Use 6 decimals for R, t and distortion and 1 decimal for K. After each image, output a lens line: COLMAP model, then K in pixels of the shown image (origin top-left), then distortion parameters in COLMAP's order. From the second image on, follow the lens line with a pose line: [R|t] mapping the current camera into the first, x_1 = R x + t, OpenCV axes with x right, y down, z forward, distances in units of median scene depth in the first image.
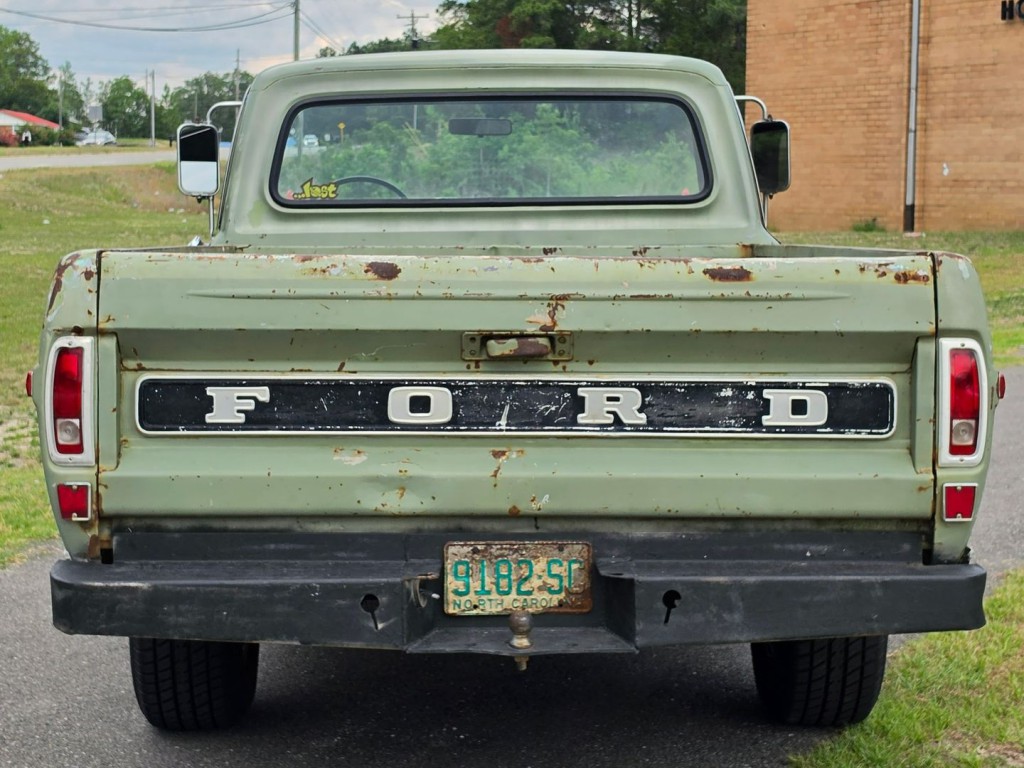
lens RADIAL K [[2118.6, 0, 514.0], [0, 2118.6, 326.5], [0, 0, 1]] dist [0.308117, -1.843694]
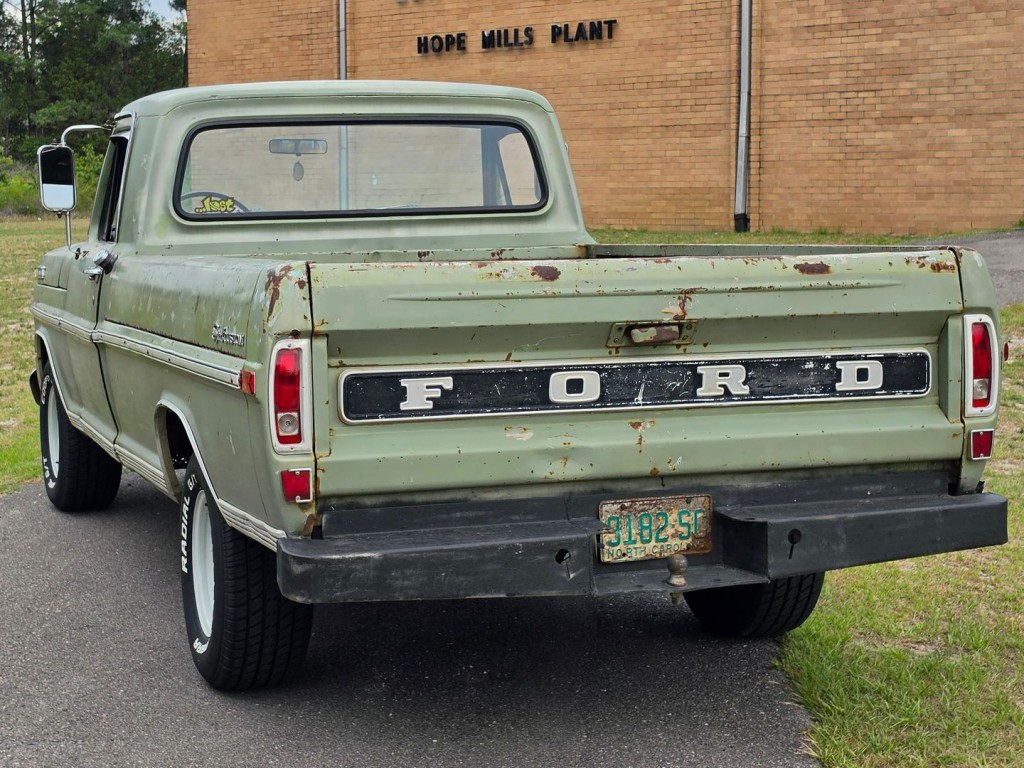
lens RADIAL K [[1852.7, 0, 506.0], [0, 1852.7, 316.7], [0, 0, 1]] dist [0.267403, -1.272502]
pose [[0.951497, -0.033953, 0.305779, -0.393543], [0.033920, 0.999410, 0.005425, -0.008557], [-0.305783, 0.005211, 0.952087, 0.032903]]
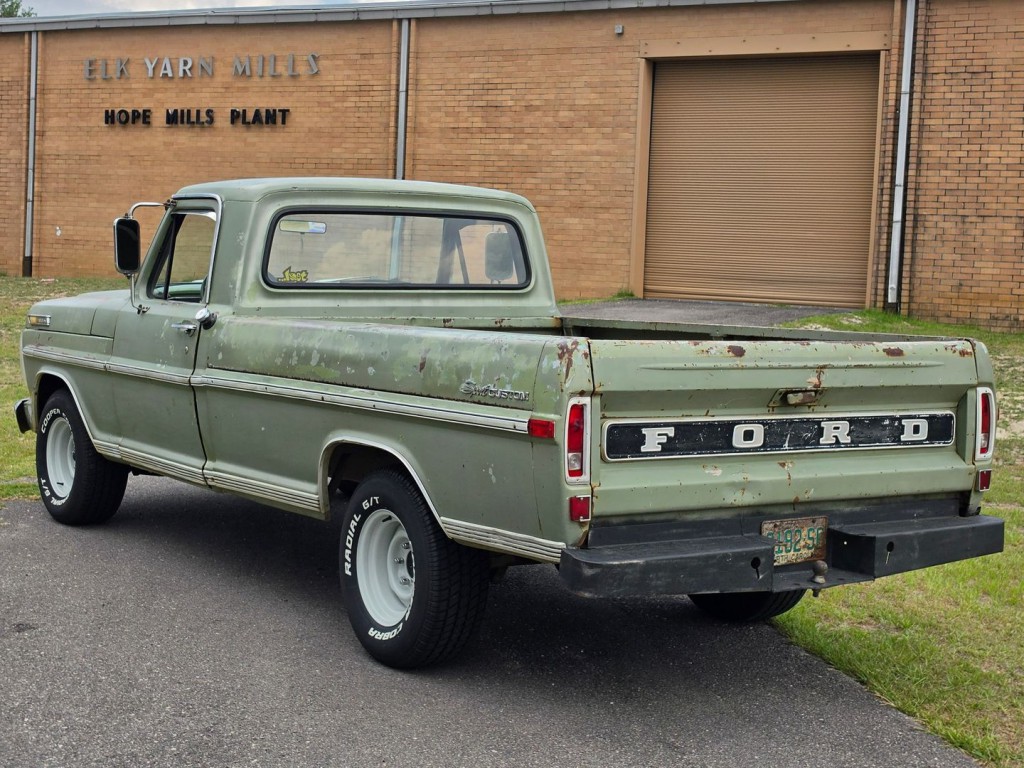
lens RADIAL K [[1560.7, 0, 517.4], [0, 1560.7, 338.6], [0, 0, 1]] dist [0.198670, -0.607046]
pose [[0.840411, -0.001822, 0.541946, -0.820862], [0.003065, 0.999994, -0.001392, -0.034179], [-0.541941, 0.002831, 0.840412, 0.112373]]
